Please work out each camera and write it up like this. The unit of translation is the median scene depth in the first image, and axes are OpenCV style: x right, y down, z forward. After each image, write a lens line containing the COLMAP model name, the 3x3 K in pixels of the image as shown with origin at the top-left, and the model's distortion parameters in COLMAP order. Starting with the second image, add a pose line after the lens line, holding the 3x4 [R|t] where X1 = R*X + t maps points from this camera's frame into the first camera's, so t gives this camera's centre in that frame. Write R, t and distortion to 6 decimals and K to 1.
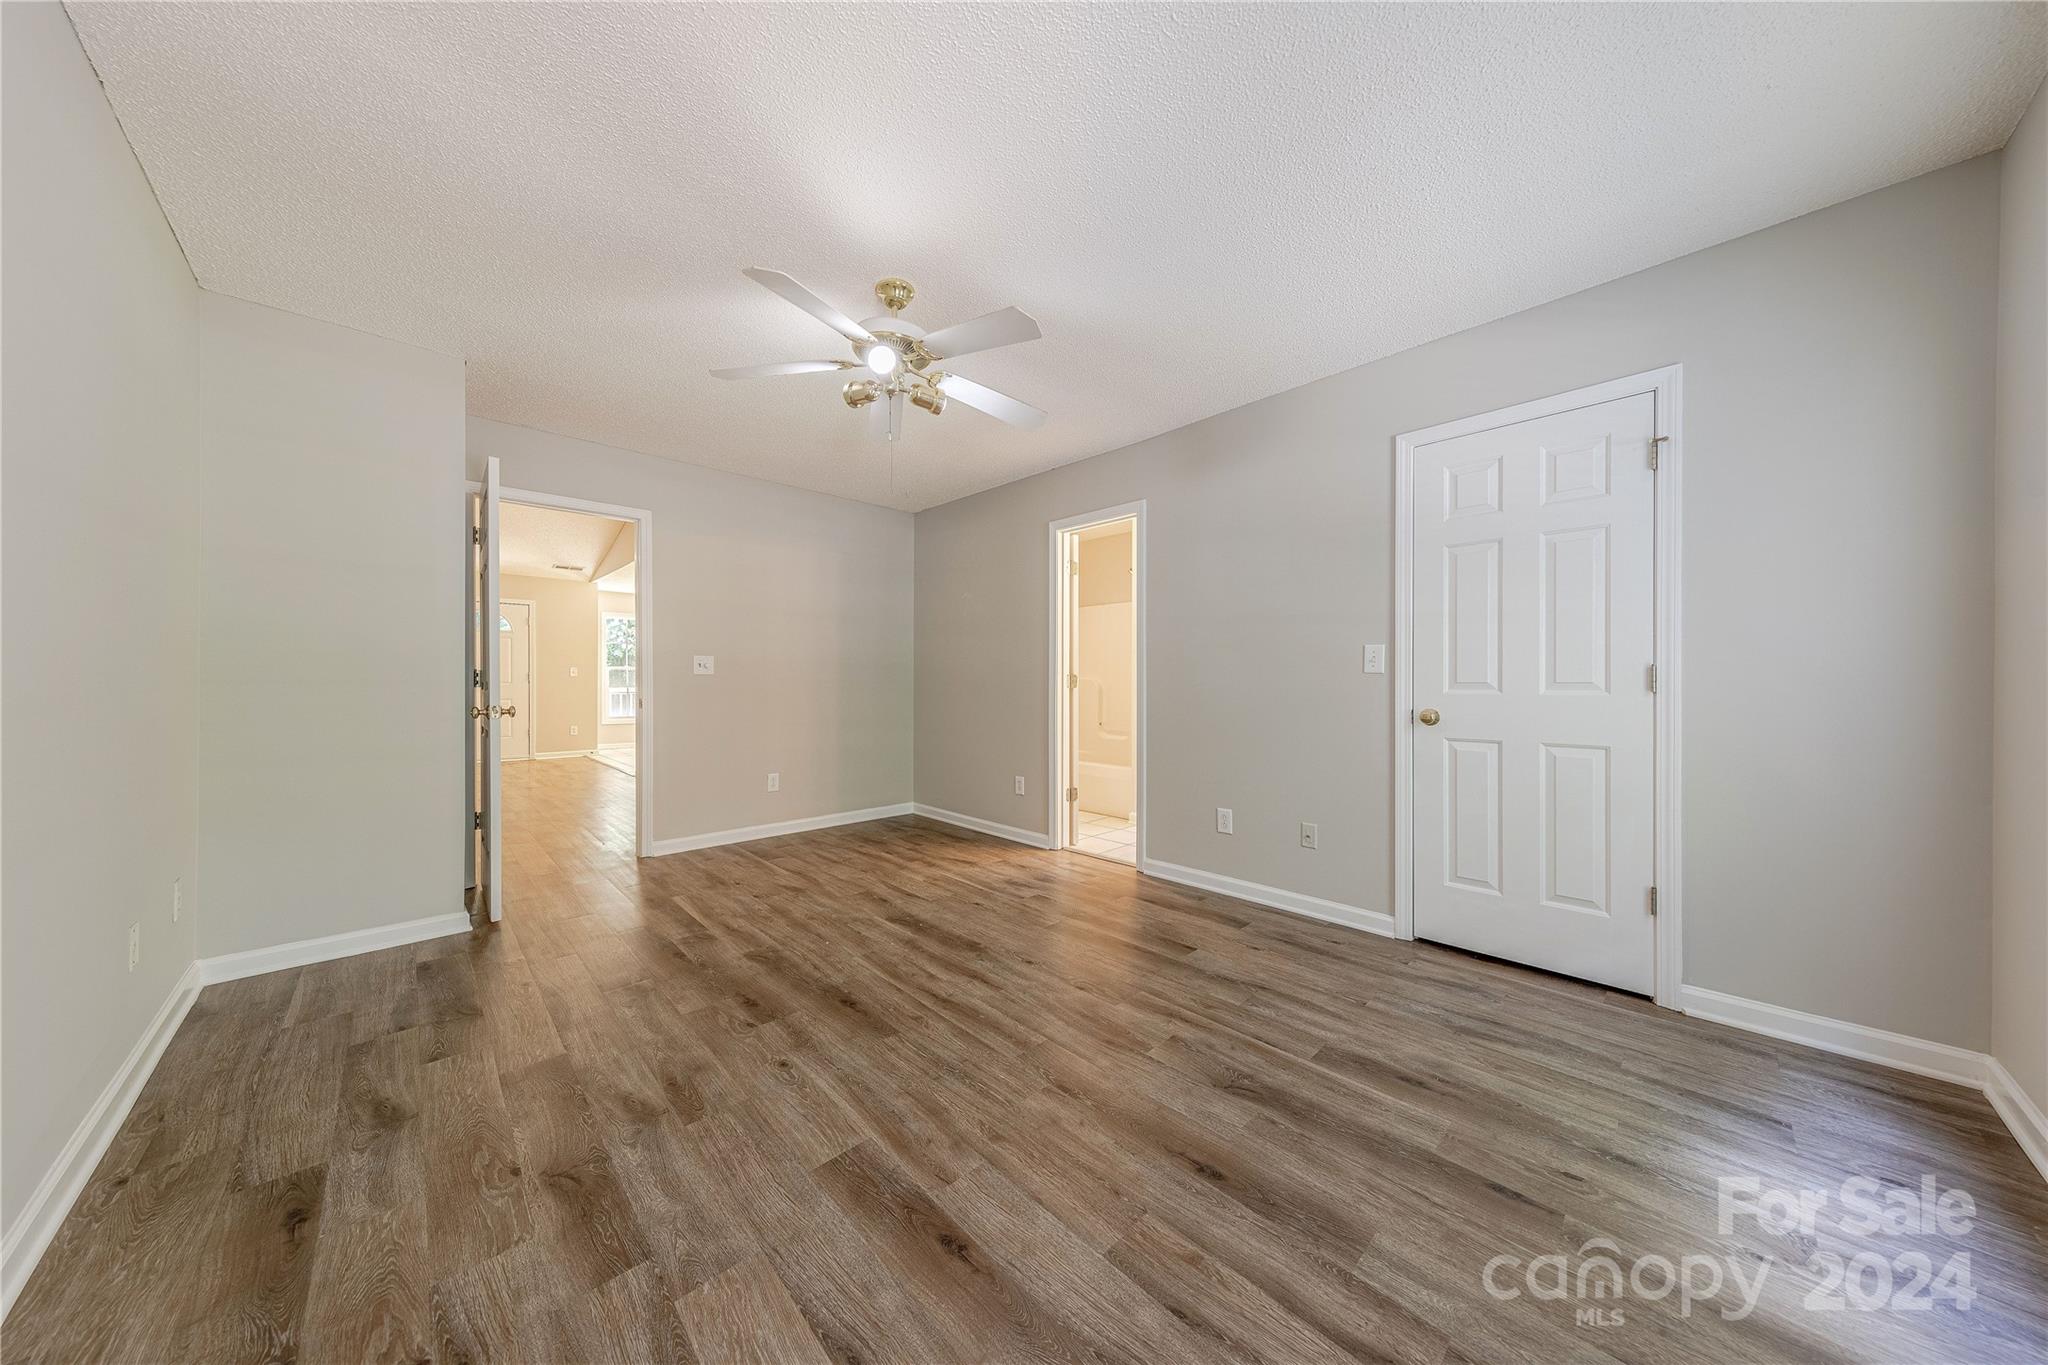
lens RADIAL K [[641.4, 0, 1020.6], [0, 641.4, 685.1], [0, 0, 1]] dist [0.005990, -0.000145]
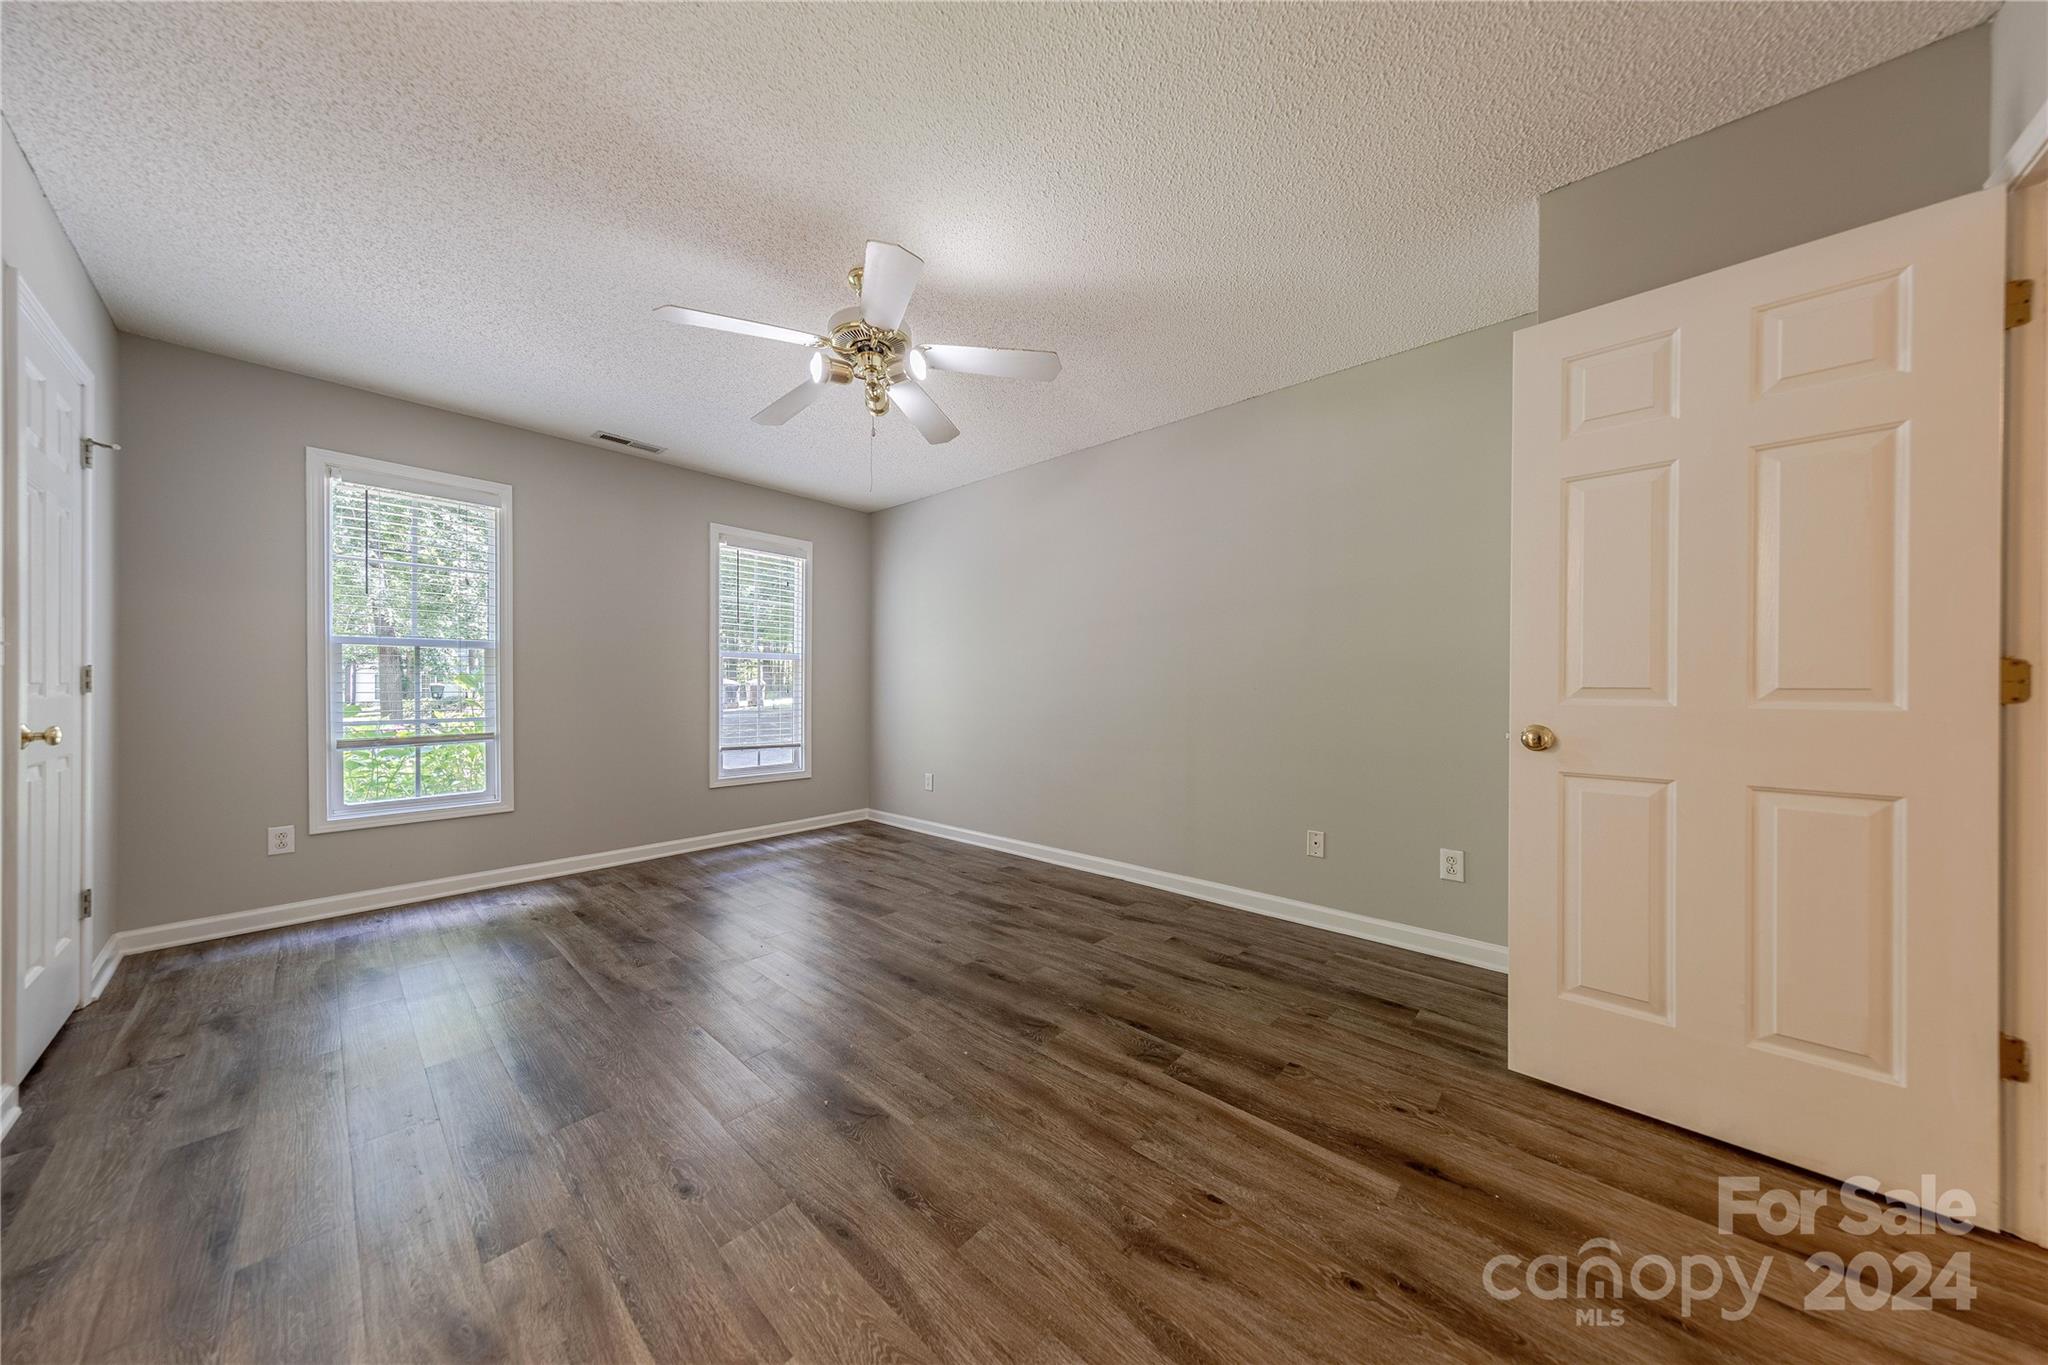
lens RADIAL K [[641.4, 0, 1020.6], [0, 641.4, 685.1], [0, 0, 1]] dist [0.005990, -0.000145]
pose [[-0.997496, -0.004108, -0.070599, -0.412745], [-0.004185, 0.999991, 0.000947, -0.009343], [0.070595, 0.001240, -0.997504, 2.283053]]
